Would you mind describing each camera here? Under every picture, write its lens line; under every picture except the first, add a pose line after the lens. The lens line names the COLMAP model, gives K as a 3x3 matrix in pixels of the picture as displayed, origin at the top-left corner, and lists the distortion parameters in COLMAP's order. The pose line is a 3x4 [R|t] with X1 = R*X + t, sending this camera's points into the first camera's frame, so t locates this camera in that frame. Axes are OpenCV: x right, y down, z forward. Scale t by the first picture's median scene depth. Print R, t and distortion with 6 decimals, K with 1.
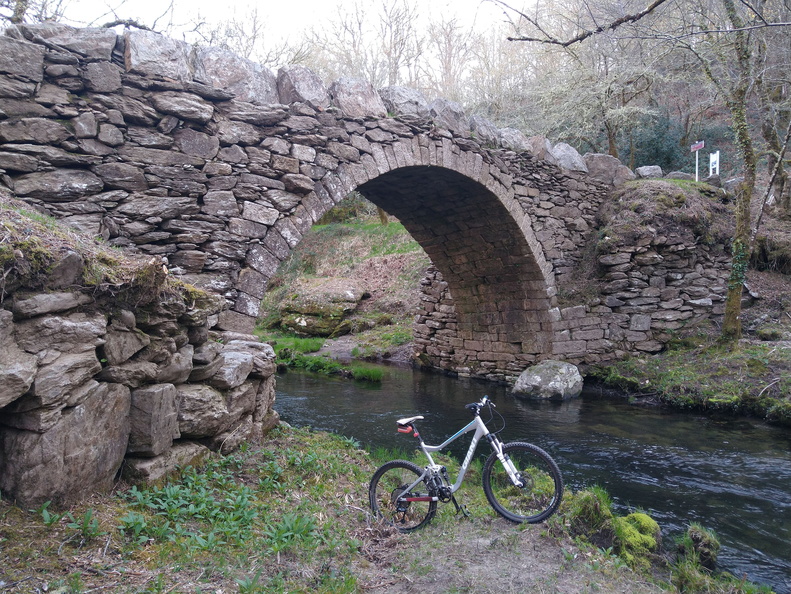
lens RADIAL K [[620.6, 0, 399.3], [0, 620.6, 298.8], [0, 0, 1]] dist [0.113657, -0.204574]
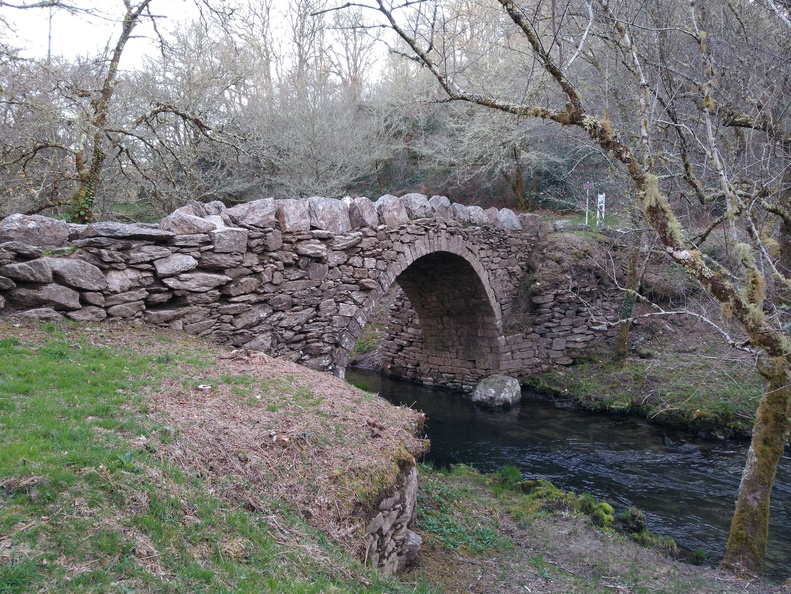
lens RADIAL K [[620.6, 0, 399.3], [0, 620.6, 298.8], [0, 0, 1]] dist [0.113657, -0.204574]
pose [[0.980382, -0.009302, 0.196887, -0.283984], [-0.003964, 0.997754, 0.066875, -0.189959], [-0.197067, -0.066343, 0.978143, -0.326196]]
